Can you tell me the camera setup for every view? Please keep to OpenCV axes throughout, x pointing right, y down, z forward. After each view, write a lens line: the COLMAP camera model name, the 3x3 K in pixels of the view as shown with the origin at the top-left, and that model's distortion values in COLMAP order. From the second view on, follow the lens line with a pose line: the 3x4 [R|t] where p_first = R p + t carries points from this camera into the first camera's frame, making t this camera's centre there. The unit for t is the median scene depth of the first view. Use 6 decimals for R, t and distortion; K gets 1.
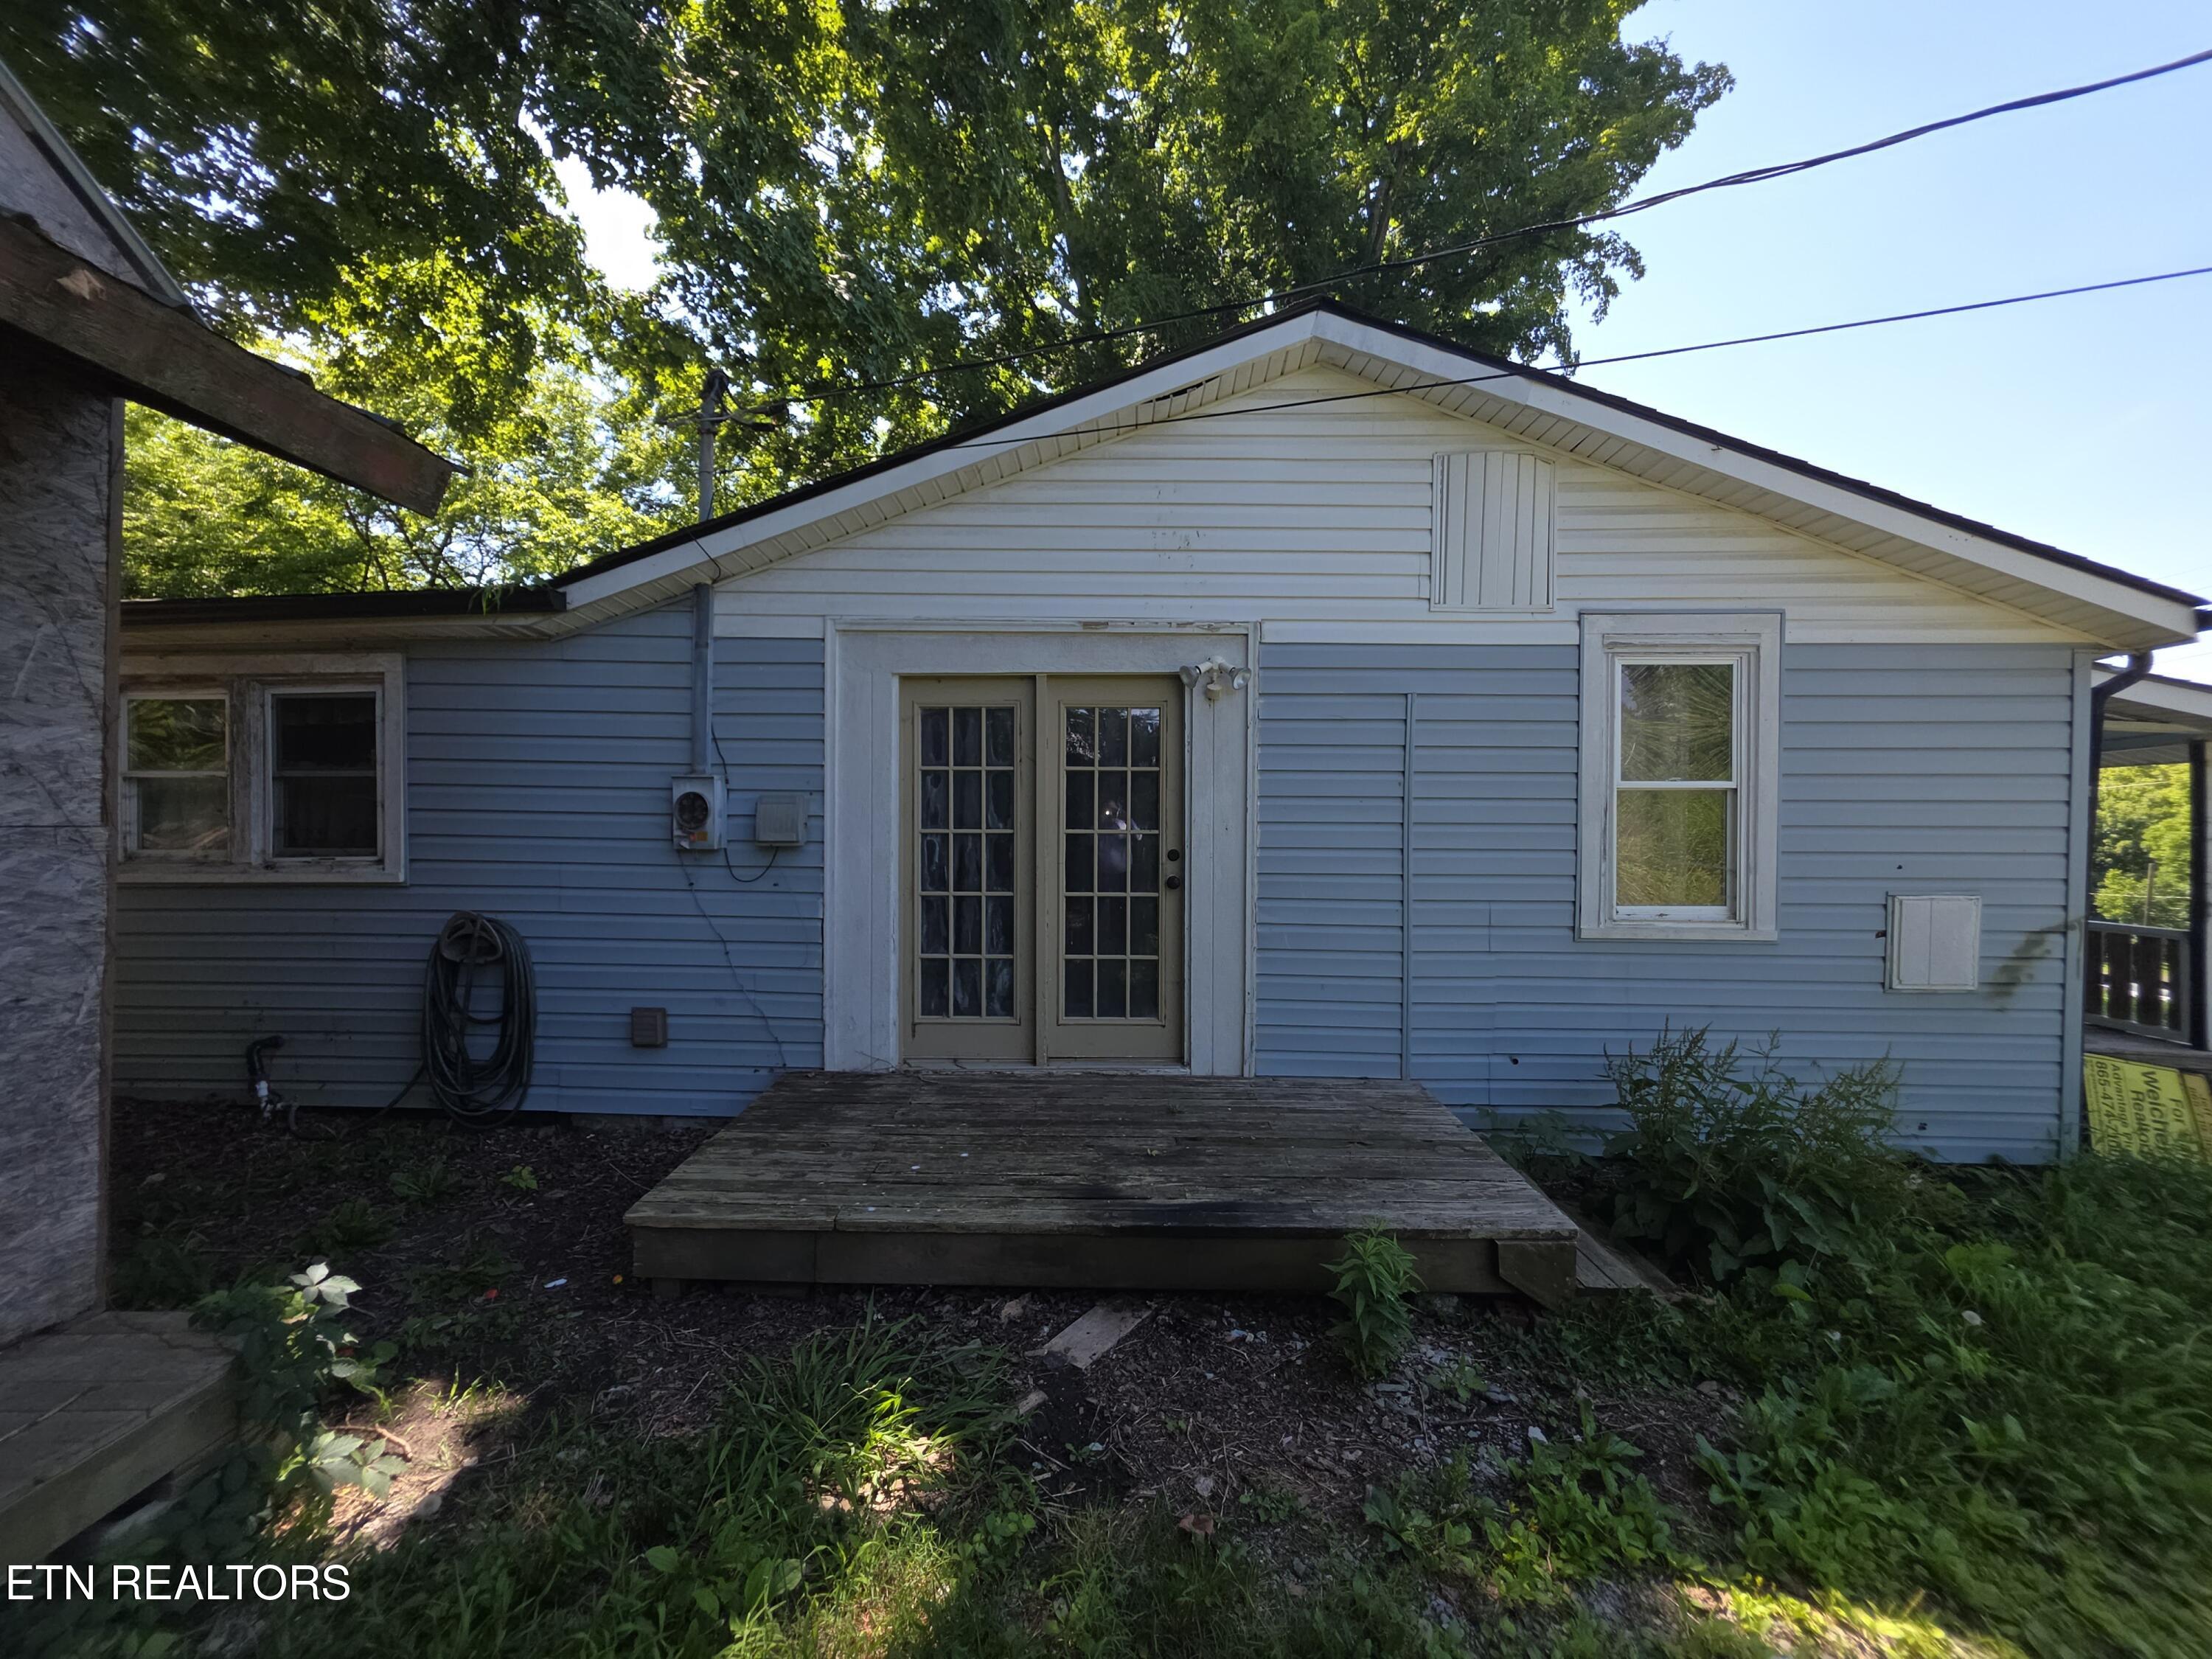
lens RADIAL K [[887.3, 0, 1105.9], [0, 887.3, 842.5], [0, 0, 1]] dist [-0.000141, 0.000188]
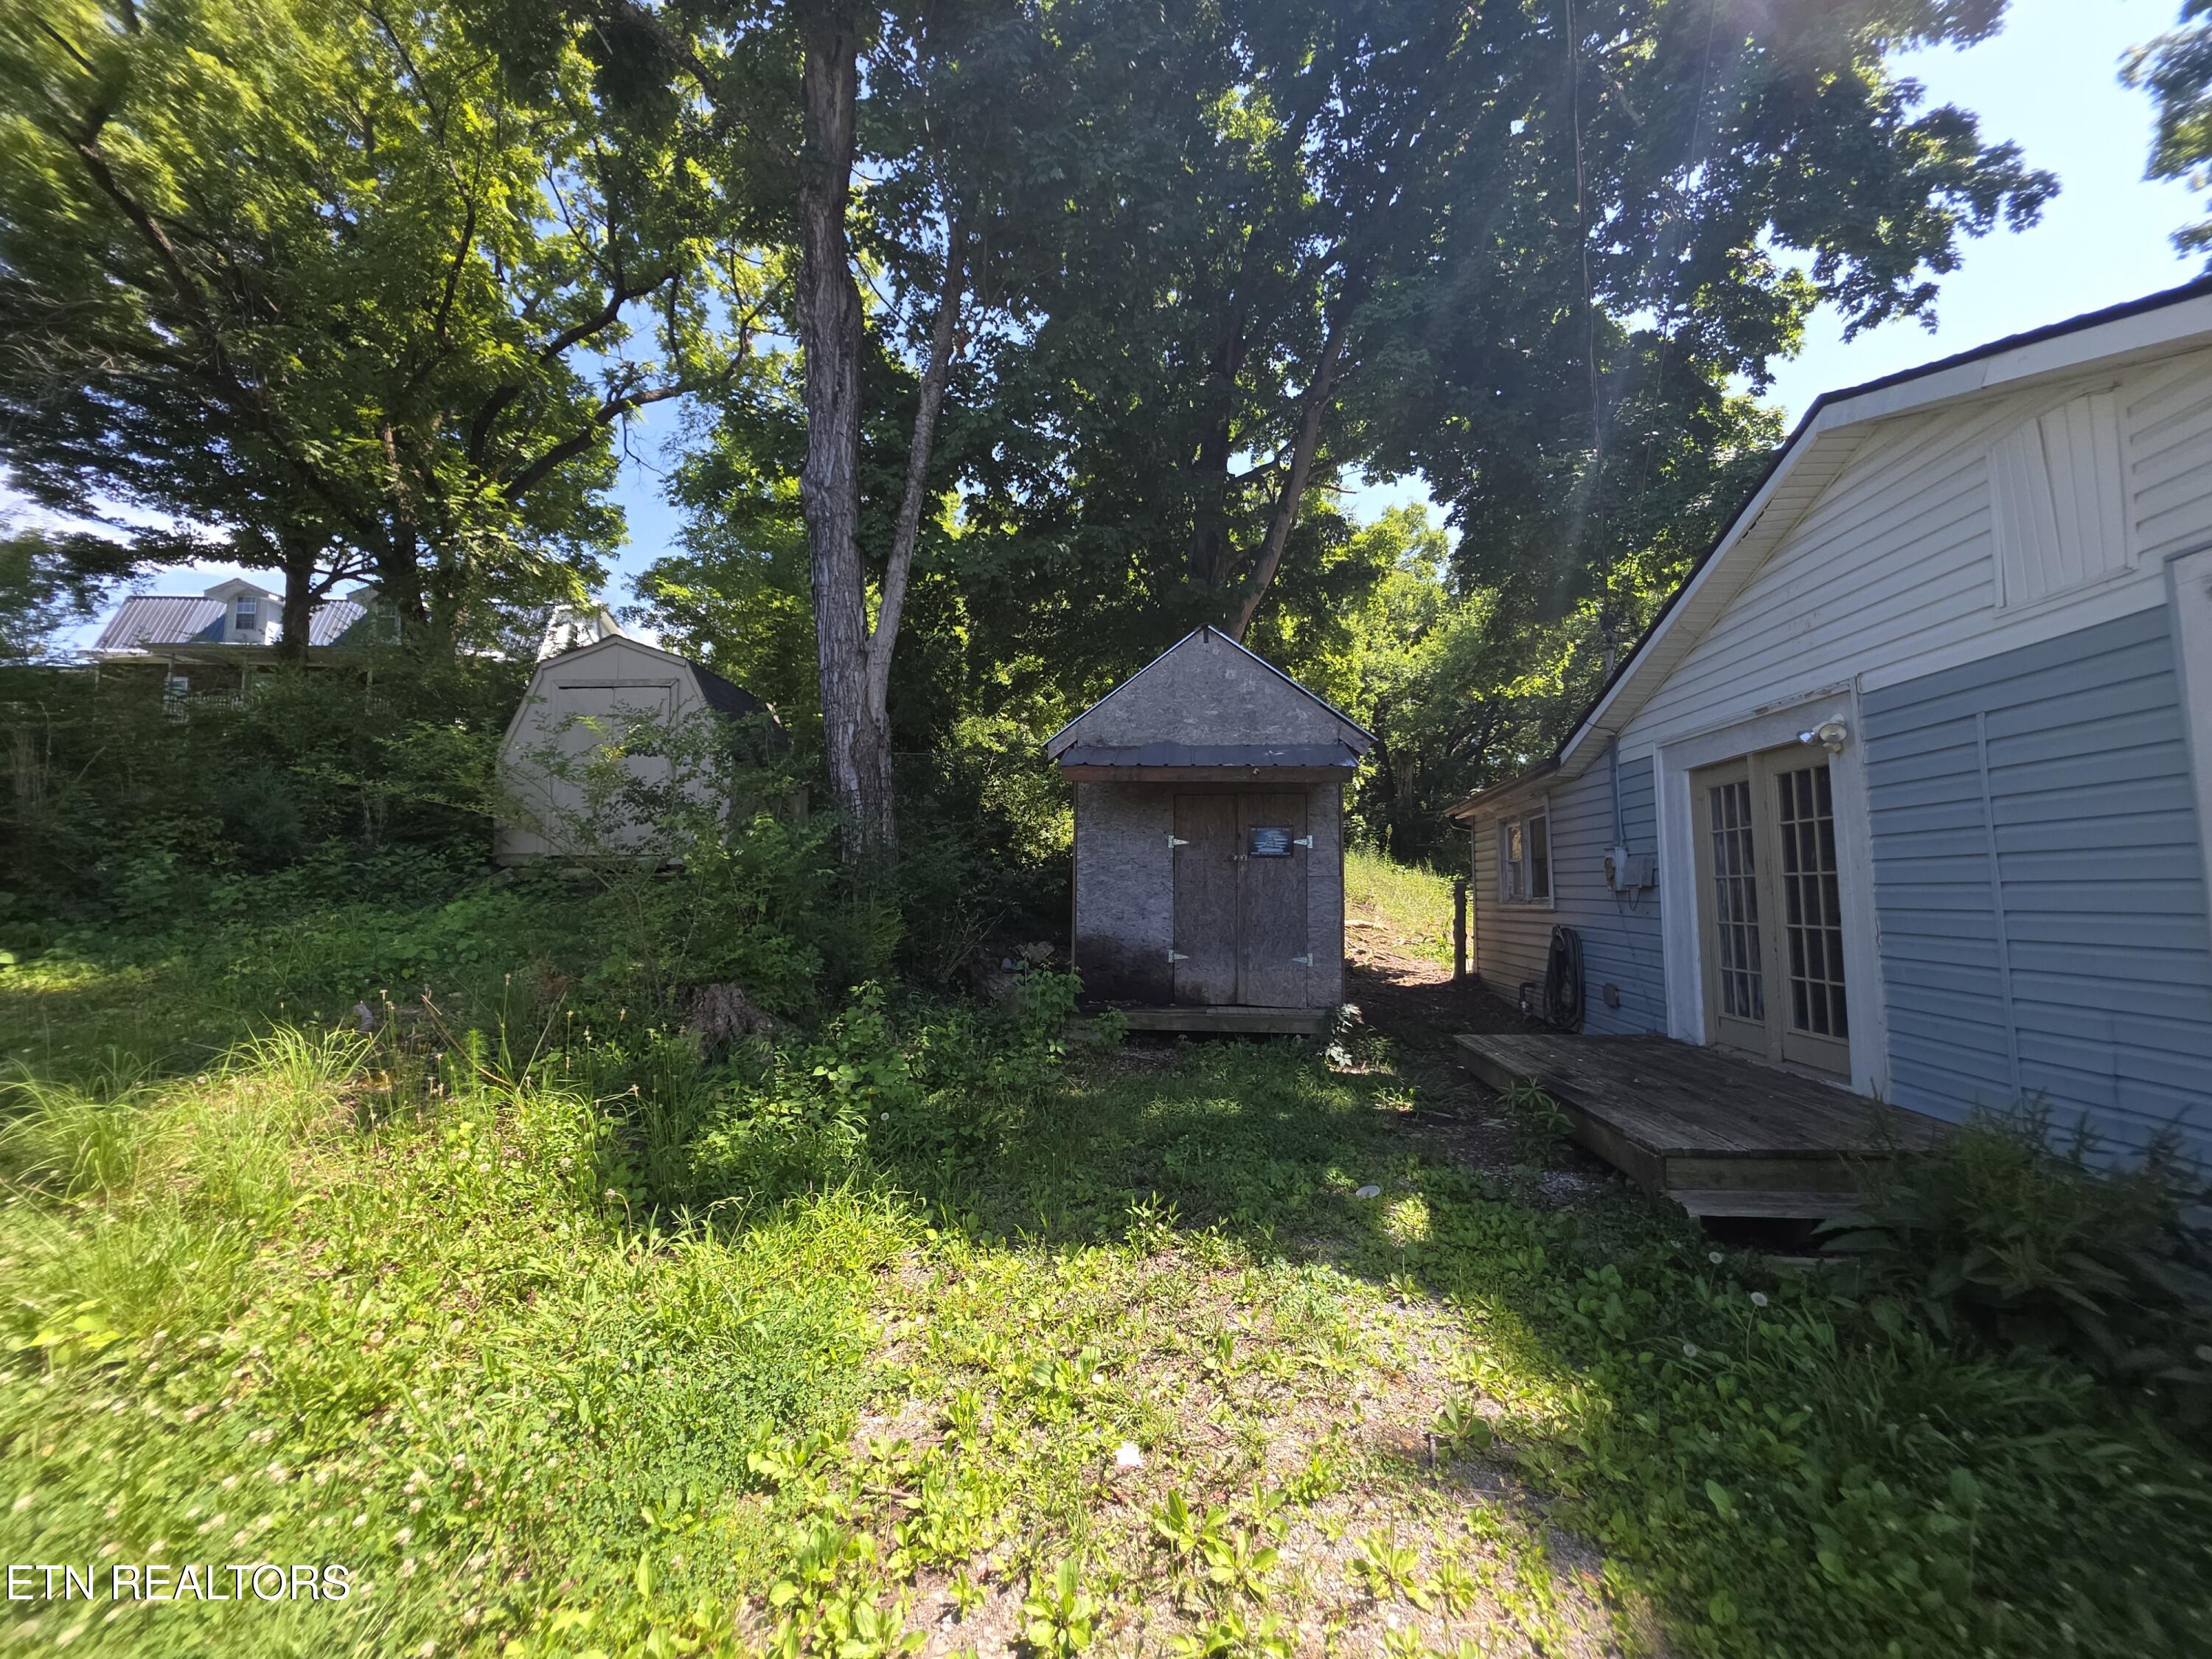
lens RADIAL K [[887.3, 0, 1099.5], [0, 887.3, 827.7], [0, 0, 1]] dist [-0.000141, 0.000188]
pose [[-0.084541, -0.082620, -0.992989, 1.299394], [0.003118, 0.996530, -0.083180, 0.024039], [0.996415, -0.010129, -0.083990, 0.159712]]
